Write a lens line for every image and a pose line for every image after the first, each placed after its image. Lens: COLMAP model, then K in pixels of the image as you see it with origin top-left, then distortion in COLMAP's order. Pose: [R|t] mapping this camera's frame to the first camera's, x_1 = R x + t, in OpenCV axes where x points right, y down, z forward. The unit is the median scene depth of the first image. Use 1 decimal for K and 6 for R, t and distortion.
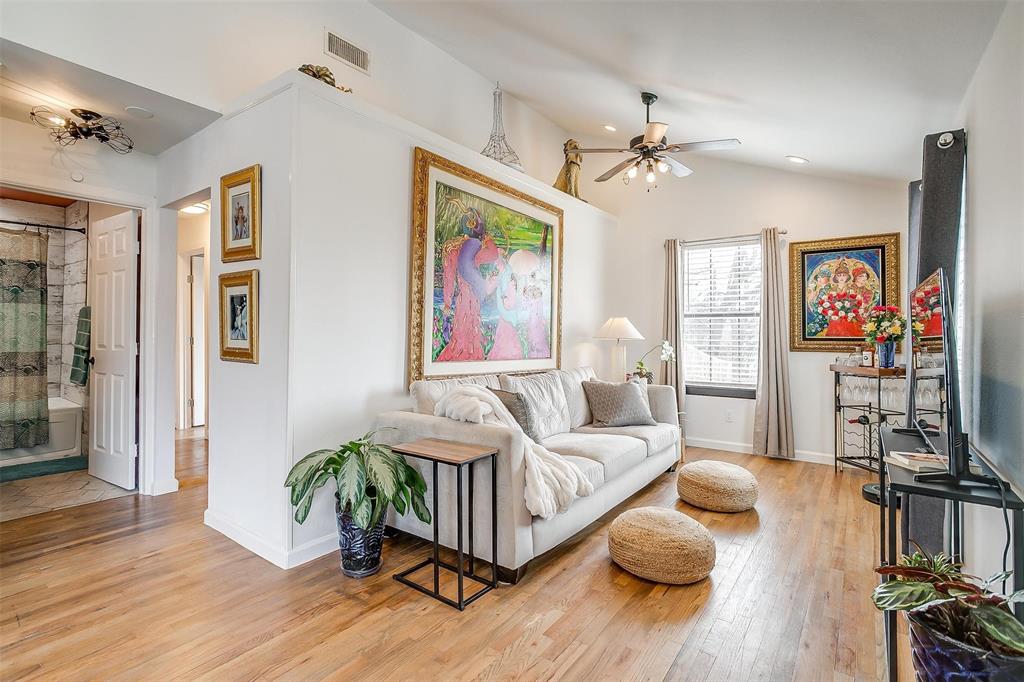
lens RADIAL K [[498.3, 0, 513.6], [0, 498.3, 324.3], [0, 0, 1]] dist [-0.034541, 0.018184]
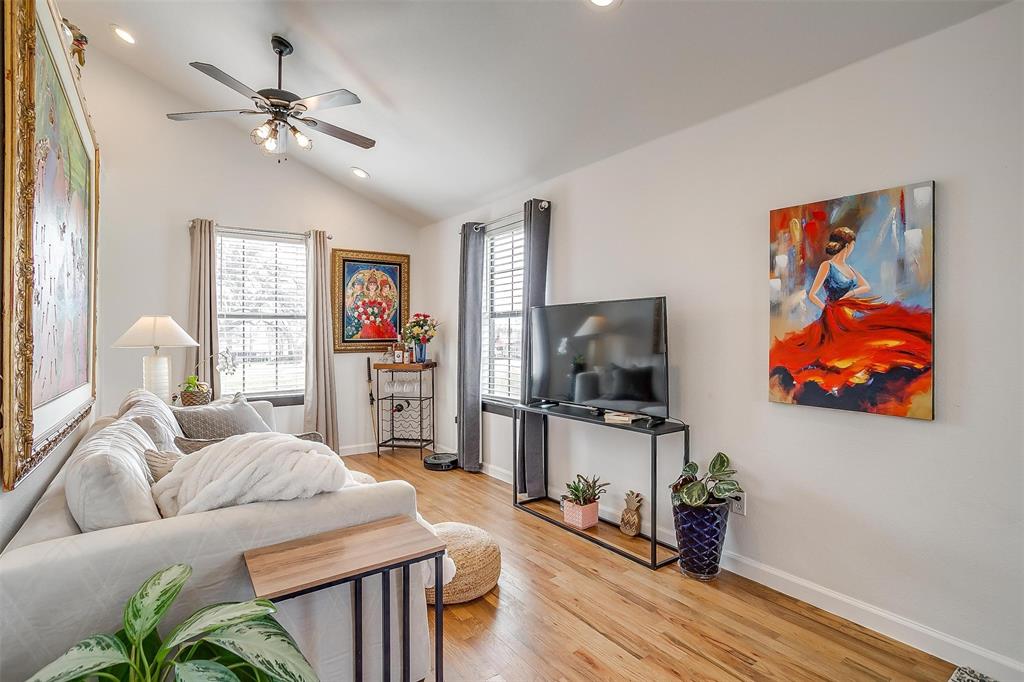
lens RADIAL K [[498.3, 0, 495.0], [0, 498.3, 330.8], [0, 0, 1]] dist [-0.034541, 0.018184]
pose [[0.331922, -0.000583, 0.943307, -0.321778], [-0.009483, 0.999947, 0.003954, 0.000063], [-0.943259, -0.010258, 0.331899, 0.346296]]
